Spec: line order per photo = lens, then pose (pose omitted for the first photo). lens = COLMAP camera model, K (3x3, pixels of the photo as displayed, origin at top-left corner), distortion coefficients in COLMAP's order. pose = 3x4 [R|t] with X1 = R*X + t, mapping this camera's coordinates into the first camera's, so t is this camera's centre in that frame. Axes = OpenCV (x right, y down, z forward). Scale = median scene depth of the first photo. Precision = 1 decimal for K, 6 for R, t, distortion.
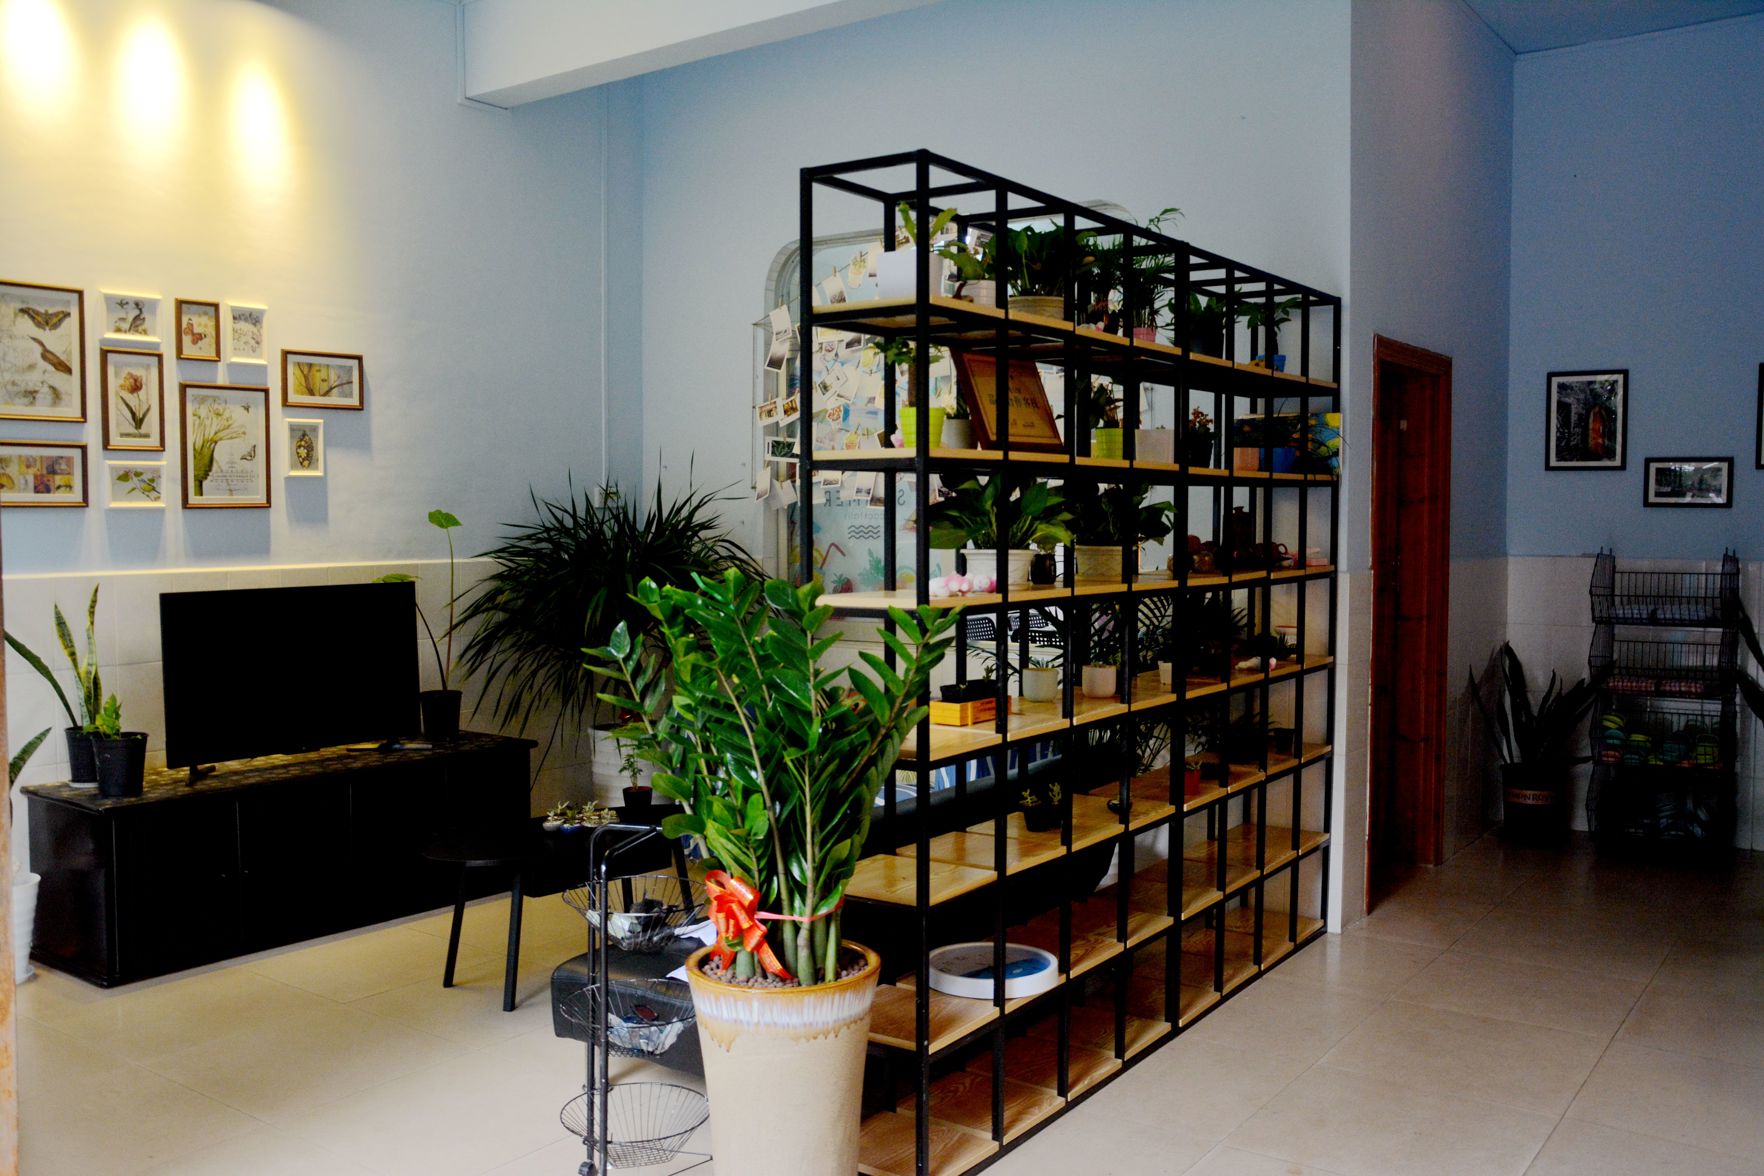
lens RADIAL K [[1493.3, 0, 882.0], [0, 1493.3, 588.0], [0, 0, 1]] dist [-0.008068, -0.002571]
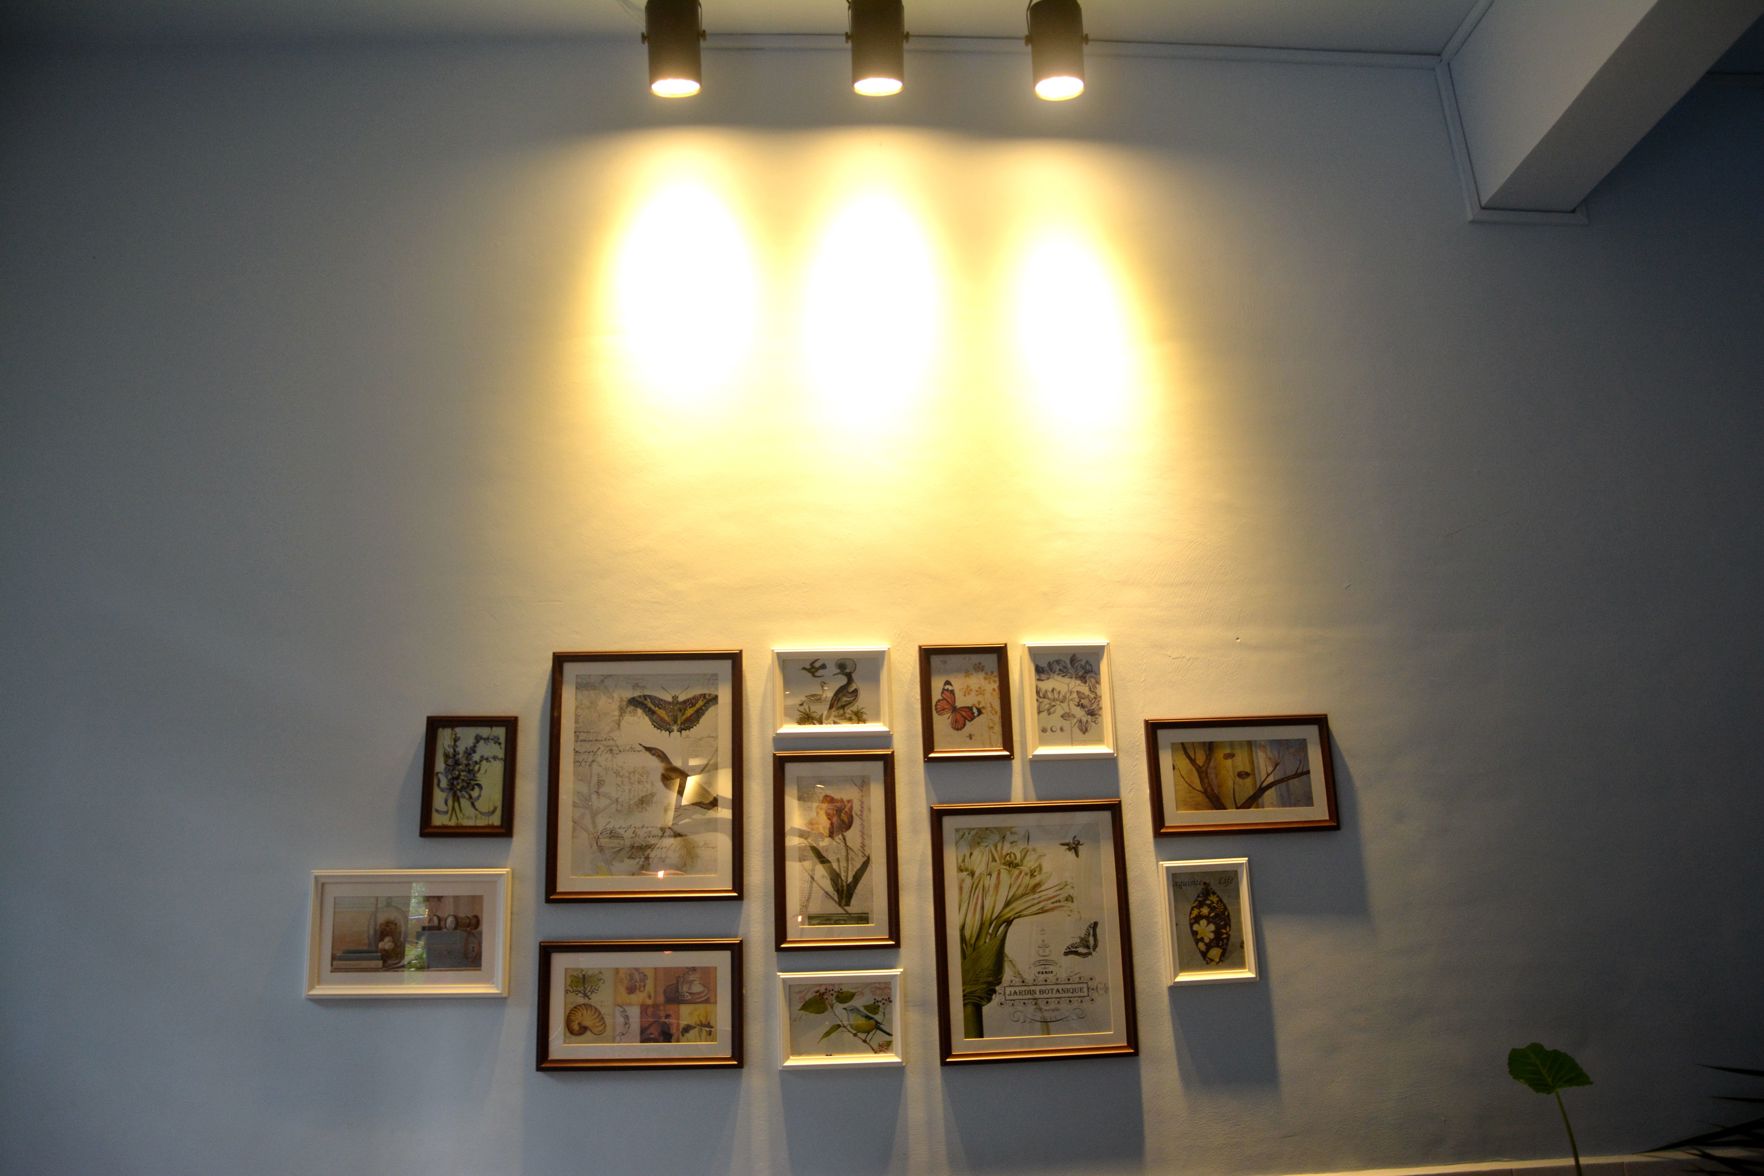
lens RADIAL K [[1315.6, 0, 882.0], [0, 1315.6, 588.0], [0, 0, 1]] dist [-0.092055, 0.001507]
pose [[0.628412, -0.233260, -0.742084, -0.132806], [-0.017603, 0.949473, -0.313355, -0.068453], [0.777681, 0.209979, 0.592554, 0.708323]]
